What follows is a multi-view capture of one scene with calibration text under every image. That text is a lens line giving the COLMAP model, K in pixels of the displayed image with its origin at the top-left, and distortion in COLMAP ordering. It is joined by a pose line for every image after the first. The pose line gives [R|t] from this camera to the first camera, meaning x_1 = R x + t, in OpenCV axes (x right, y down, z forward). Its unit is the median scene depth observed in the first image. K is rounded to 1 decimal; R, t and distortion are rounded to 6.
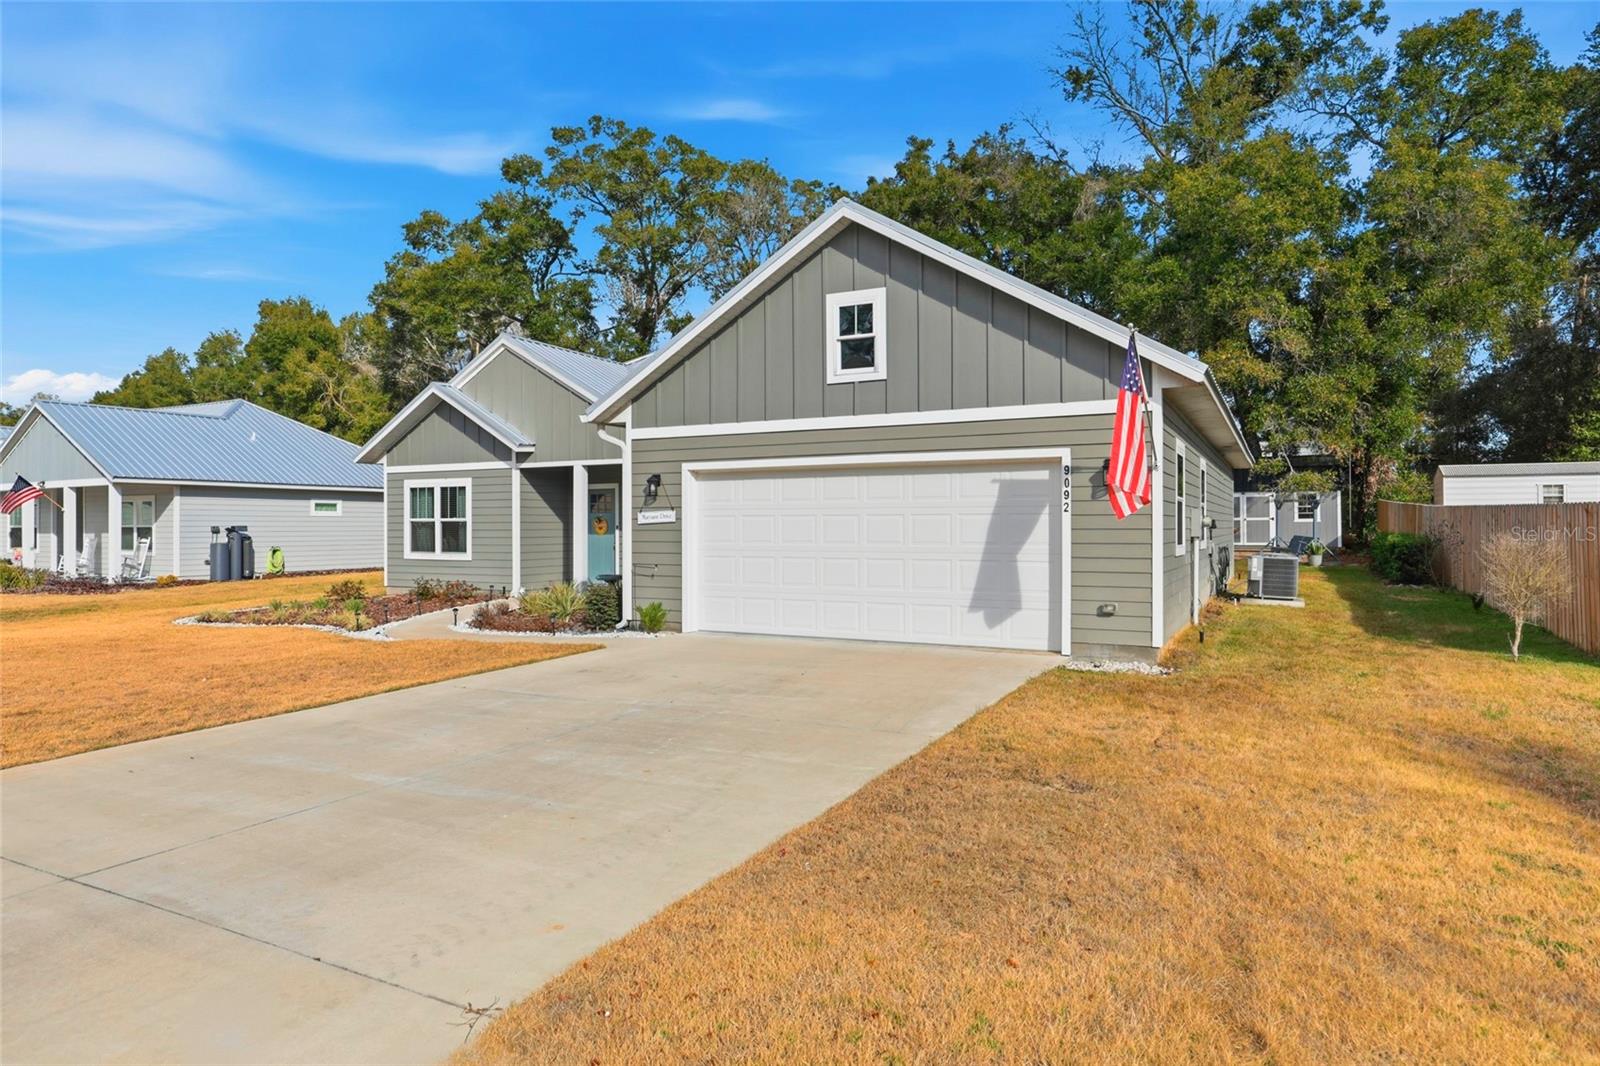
lens RADIAL K [[947.8, 0, 800.0], [0, 947.8, 533.0], [0, 0, 1]] dist [-0.014503, 0.001488]
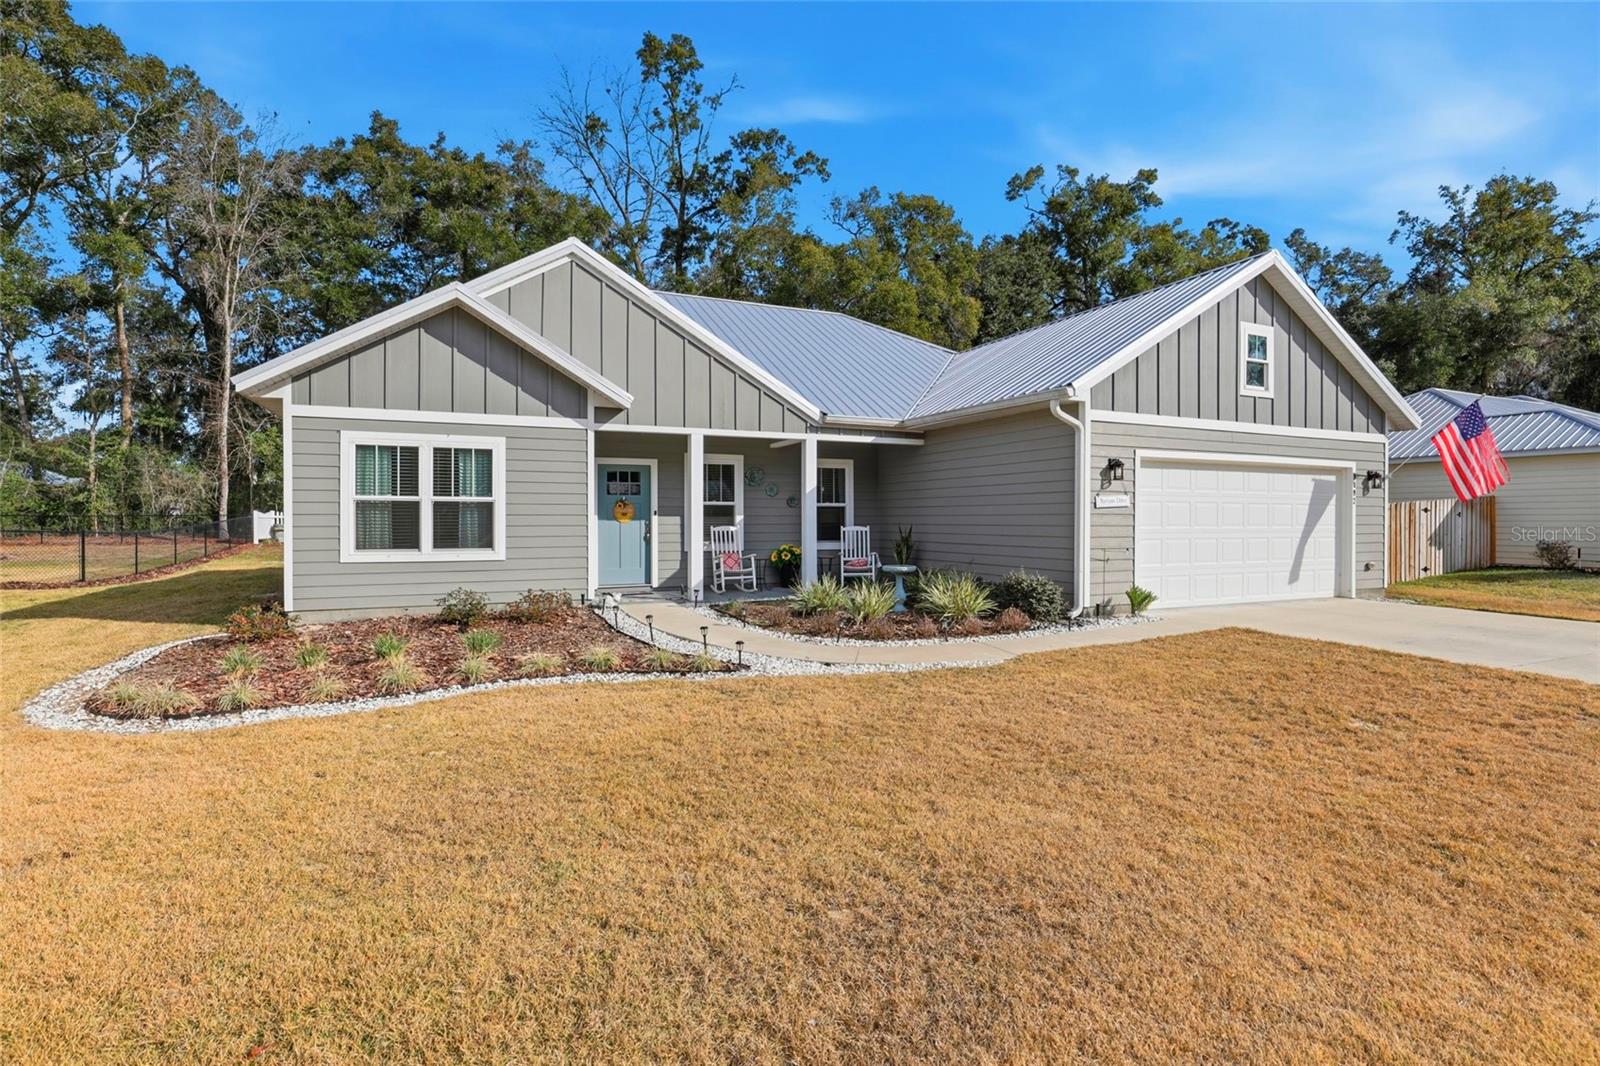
lens RADIAL K [[780.6, 0, 800.0], [0, 780.6, 533.0], [0, 0, 1]] dist [-0.022080, 0.000111]
pose [[0.619130, -0.010852, 0.785214, -0.985889], [0.002965, 0.999930, 0.011482, 0.006171], [-0.785283, -0.004781, 0.619118, 0.741638]]
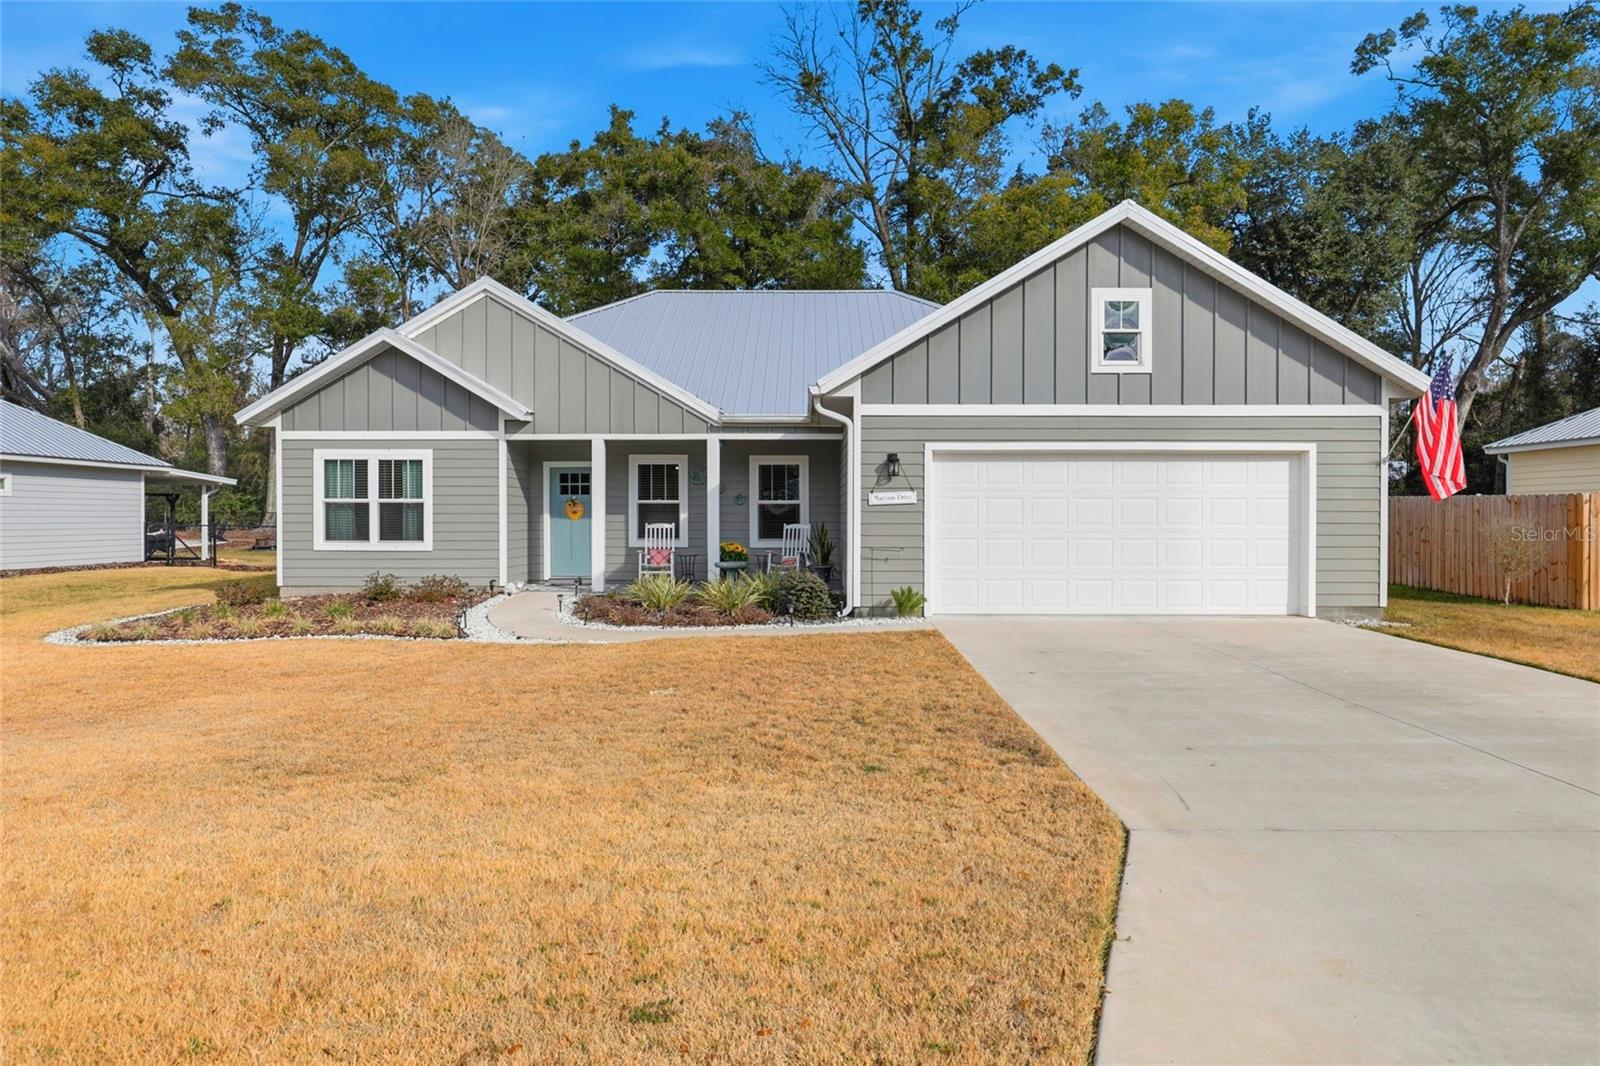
lens RADIAL K [[974.3, 0, 800.0], [0, 974.3, 533.0], [0, 0, 1]] dist [-0.004435, -0.000282]
pose [[0.891302, -0.004748, 0.453386, -0.672716], [0.000454, 0.999954, 0.009580, 0.008911], [-0.453410, -0.008333, 0.891263, 0.161396]]
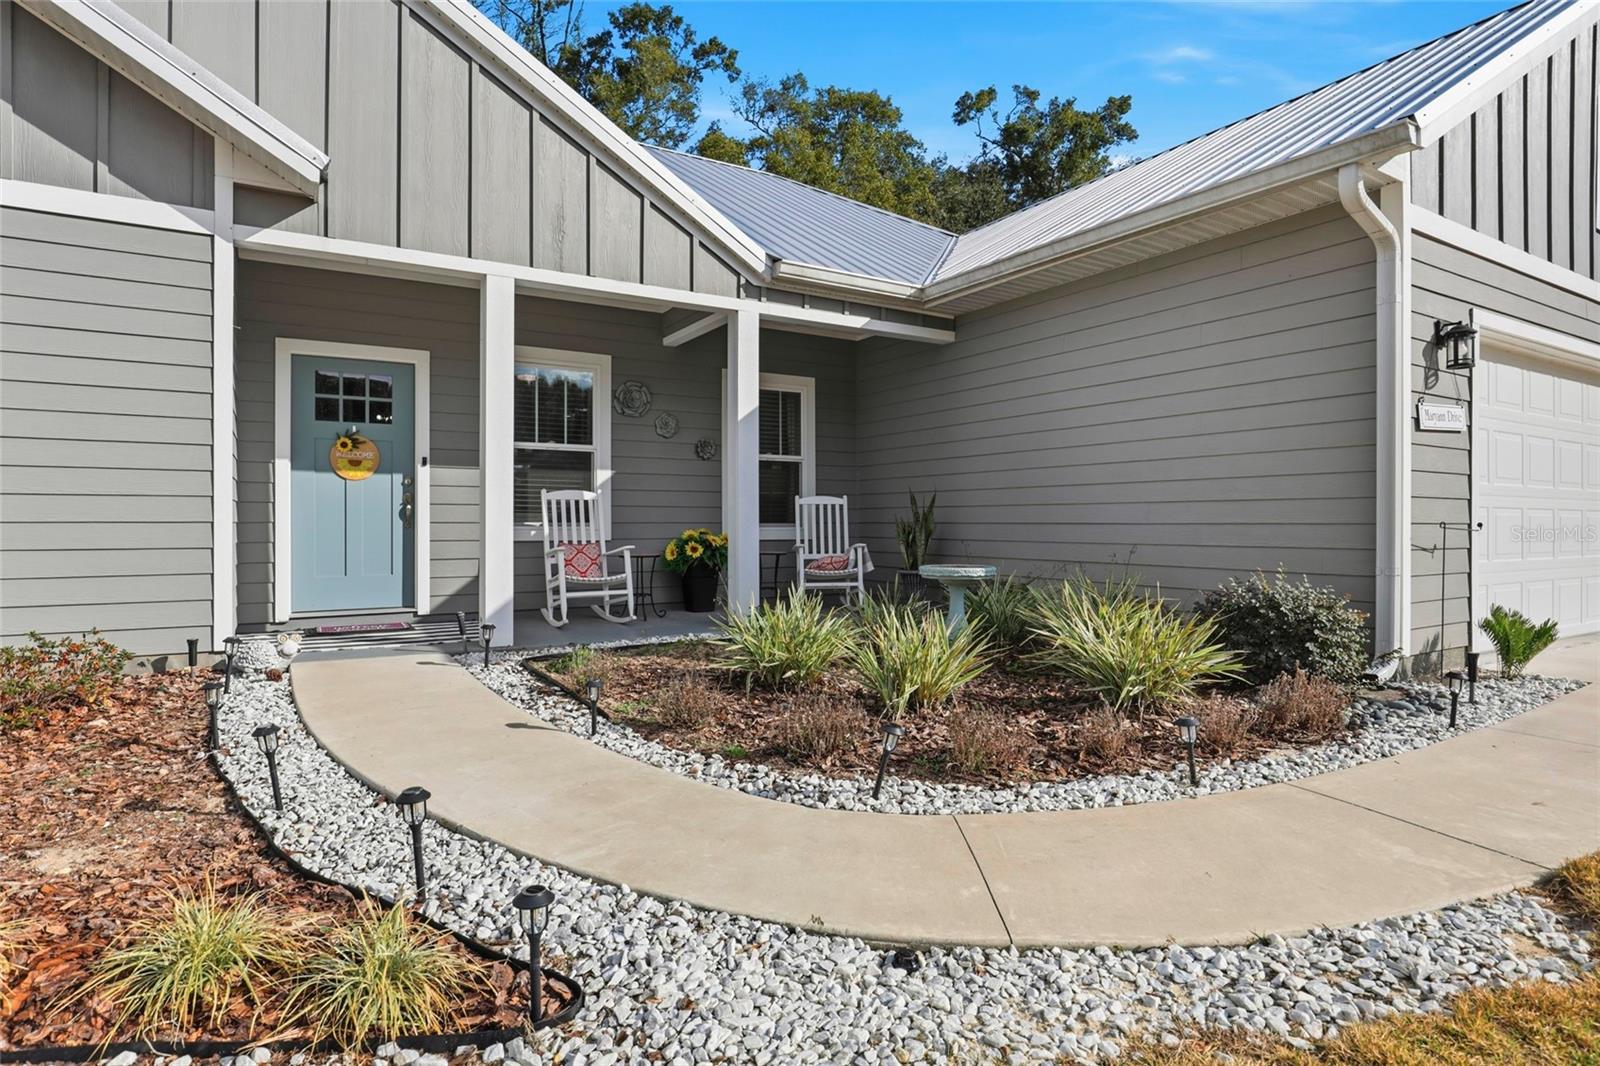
lens RADIAL K [[862.9, 0, 800.0], [0, 862.9, 533.0], [0, 0, 1]] dist [-0.016922, 0.000203]
pose [[0.519139, -0.006740, 0.854663, -0.642801], [0.001954, 0.999976, 0.006699, 0.033551], [-0.854688, -0.001808, 0.519139, 1.036125]]
